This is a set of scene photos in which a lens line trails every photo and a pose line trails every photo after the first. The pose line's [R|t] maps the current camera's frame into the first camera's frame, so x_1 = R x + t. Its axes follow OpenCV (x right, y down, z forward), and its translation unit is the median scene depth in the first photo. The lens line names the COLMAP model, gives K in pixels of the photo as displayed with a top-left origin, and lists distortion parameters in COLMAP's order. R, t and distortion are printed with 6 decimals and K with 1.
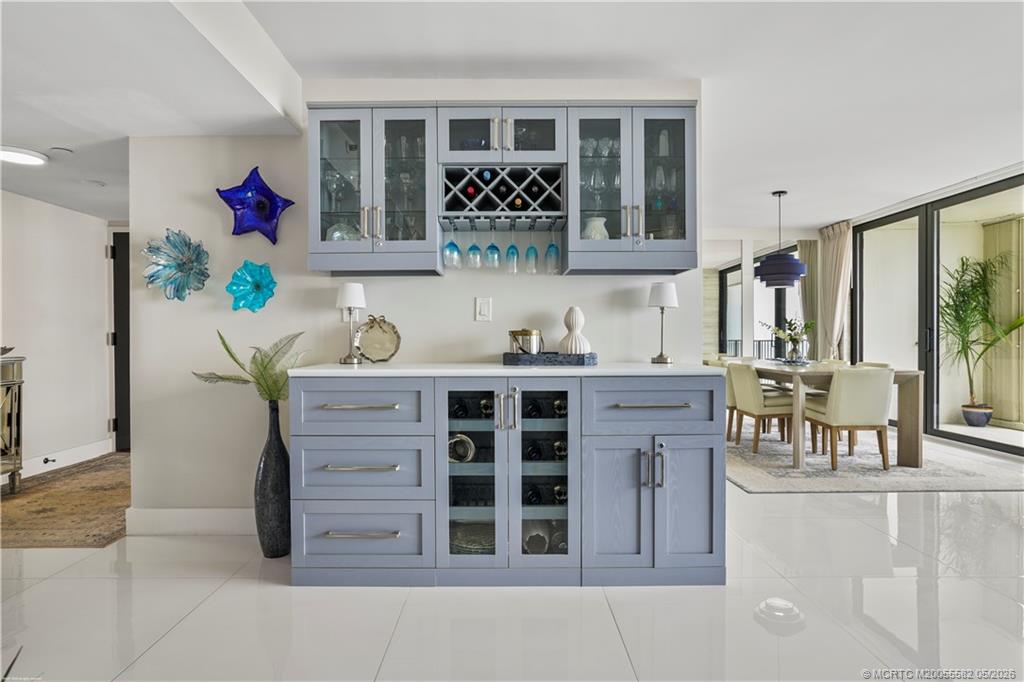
lens RADIAL K [[569.4, 0, 507.5], [0, 569.4, 342.9], [0, 0, 1]] dist [-0.000763, 0.000184]
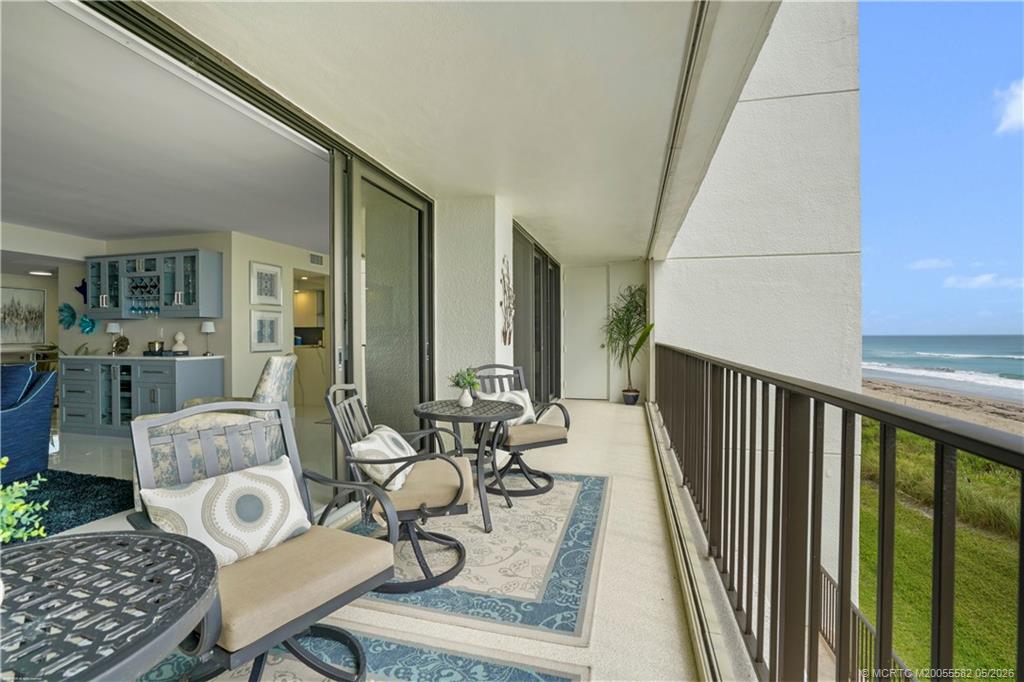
lens RADIAL K [[472.5, 0, 512.0], [0, 472.5, 341.0], [0, 0, 1]] dist [-0.001476, -0.000114]
pose [[0.967452, 0.003969, -0.253022, 2.085254], [-0.005416, 0.999973, -0.005022, -0.022362], [0.252995, 0.006229, 0.967448, -0.616284]]
